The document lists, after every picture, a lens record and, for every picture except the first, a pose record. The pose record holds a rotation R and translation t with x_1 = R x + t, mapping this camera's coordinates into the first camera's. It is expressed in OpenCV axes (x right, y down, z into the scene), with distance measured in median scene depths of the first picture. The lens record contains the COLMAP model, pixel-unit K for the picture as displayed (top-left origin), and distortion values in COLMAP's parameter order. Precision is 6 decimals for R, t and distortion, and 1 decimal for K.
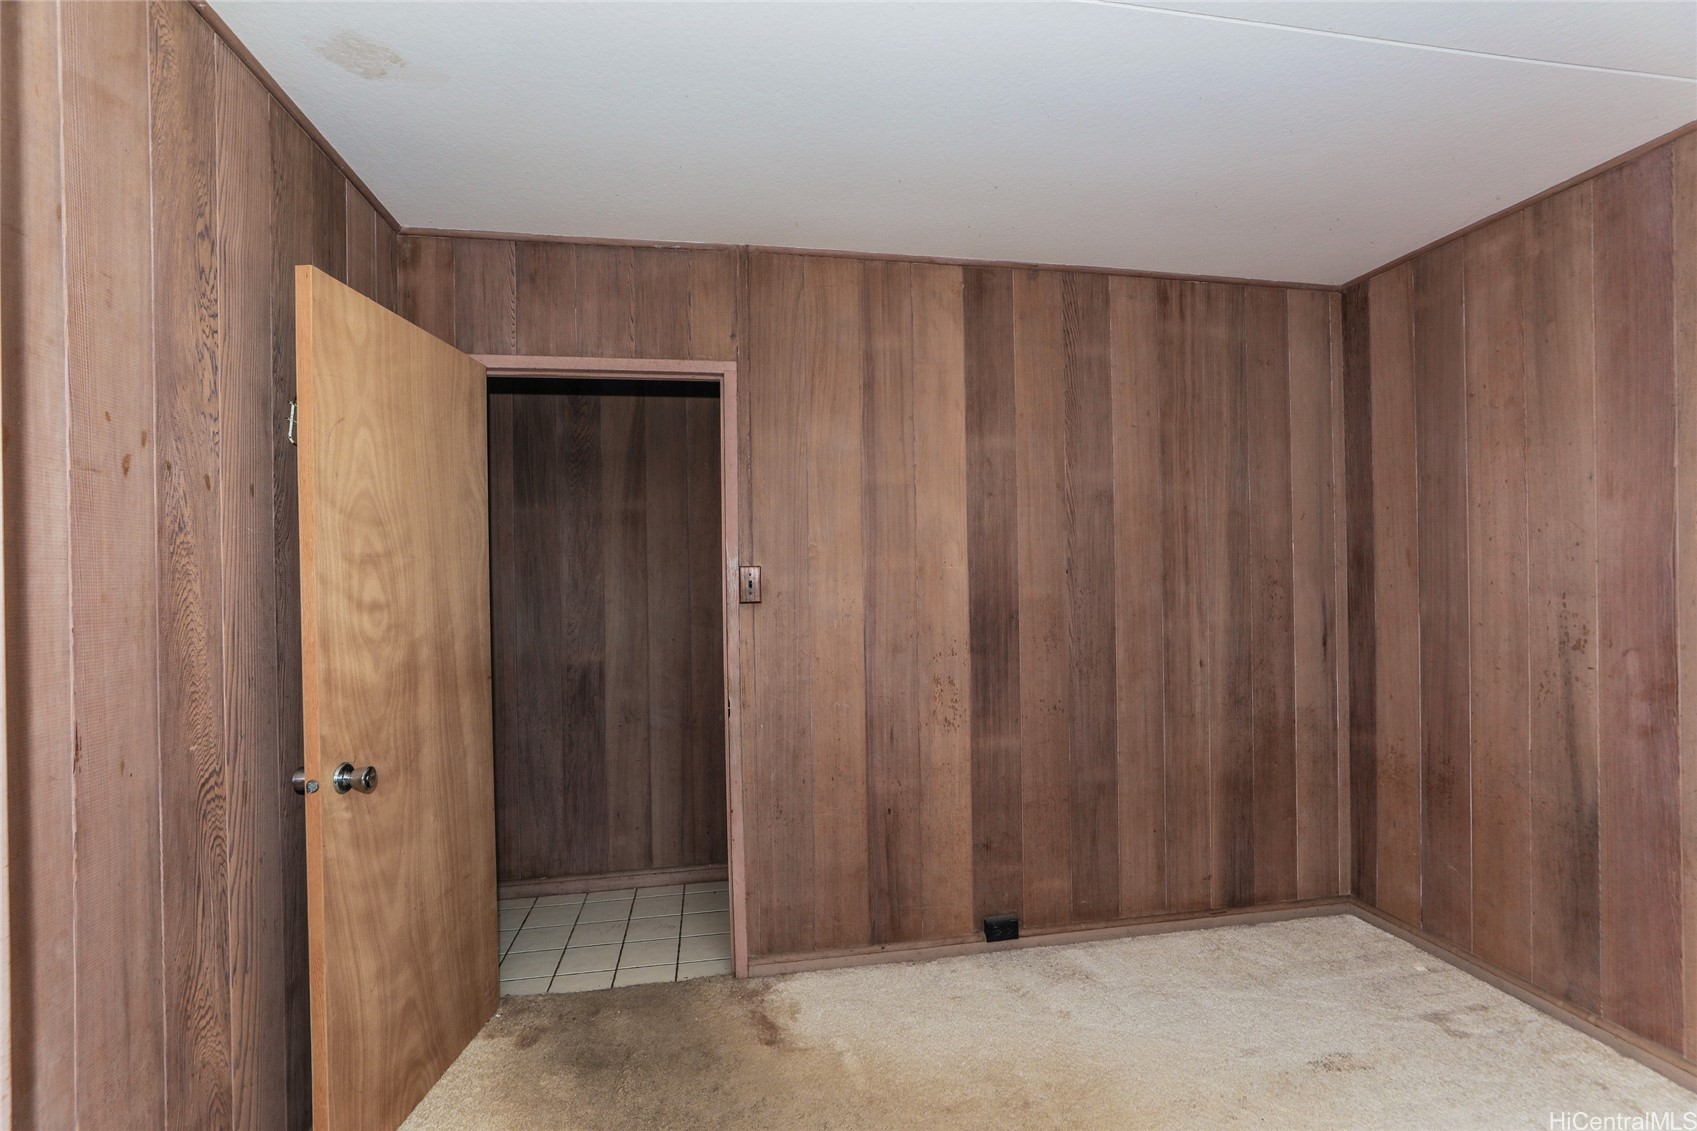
lens RADIAL K [[784.4, 0, 856.6], [0, 784.4, 569.7], [0, 0, 1]] dist [-0.032852, 0.014330]
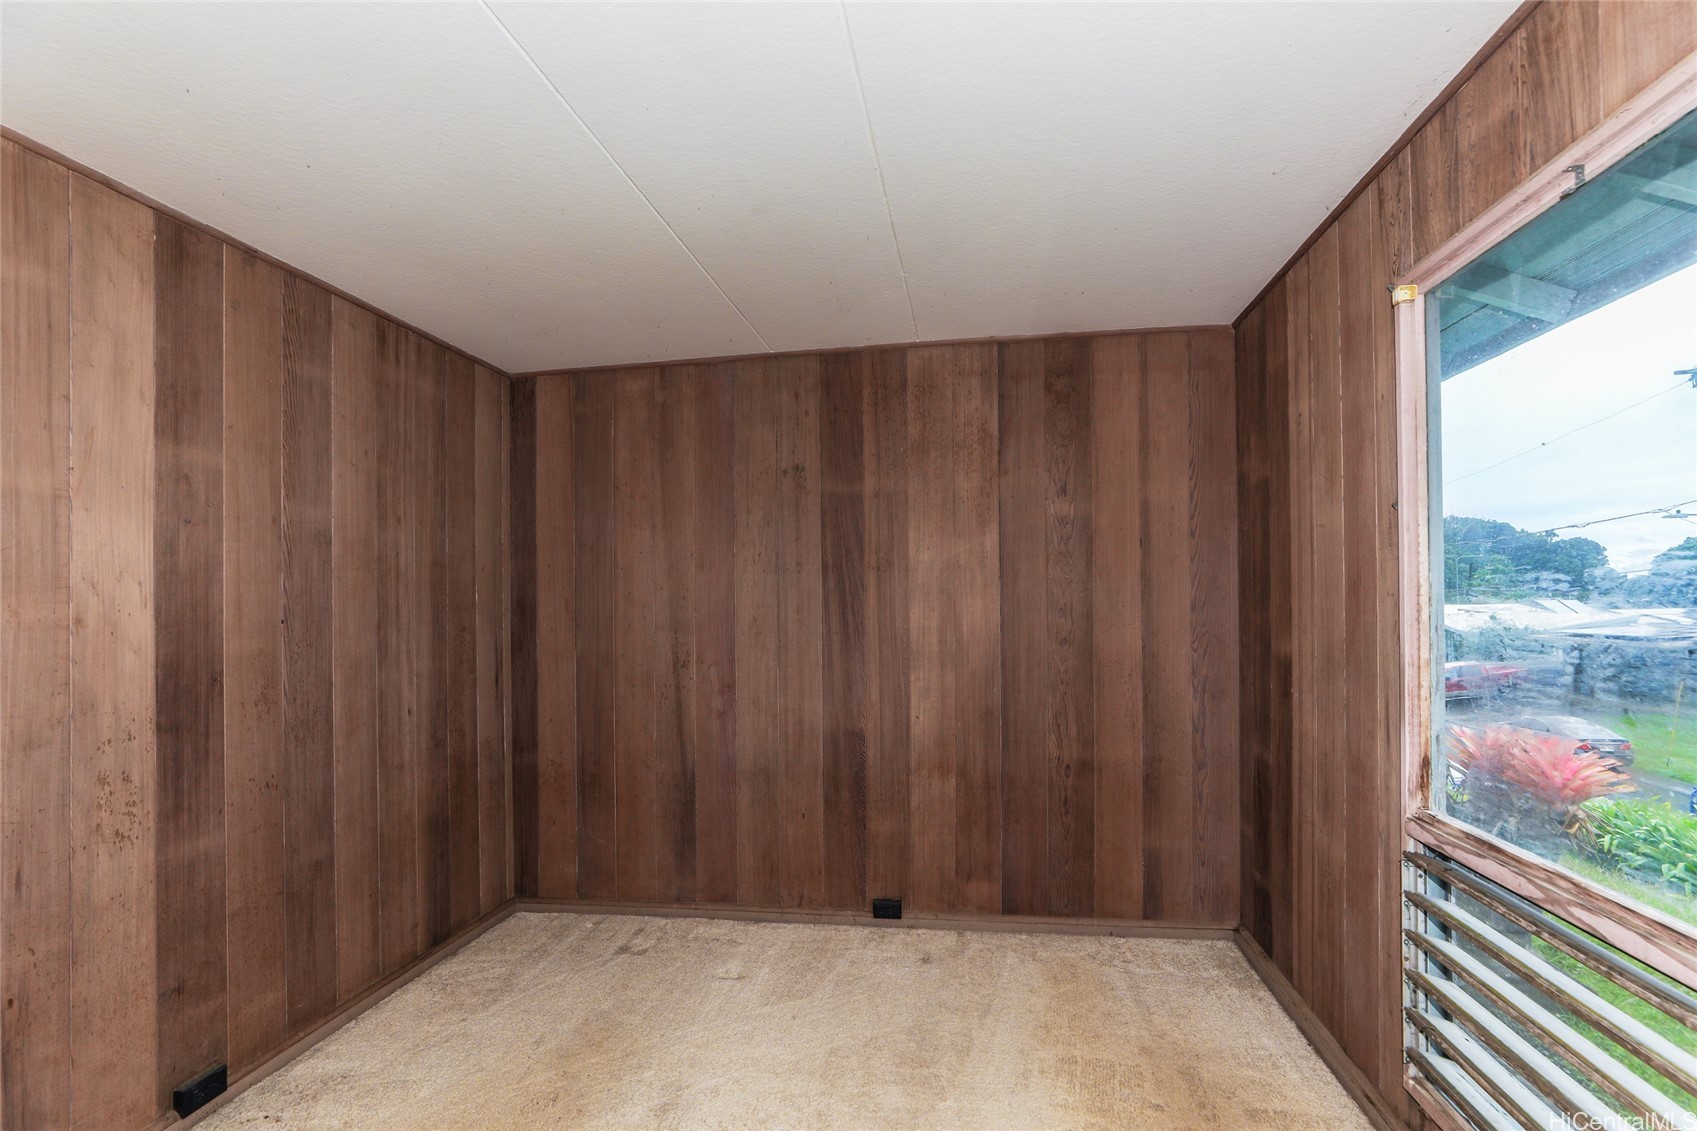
lens RADIAL K [[779.1, 0, 855.8], [0, 779.1, 598.3], [0, 0, 1]] dist [-0.029303, 0.013919]
pose [[0.326588, 0.012976, 0.945078, -0.319287], [0.011652, 0.999774, -0.017754, -0.000802], [-0.945095, 0.016810, 0.326363, 0.137493]]
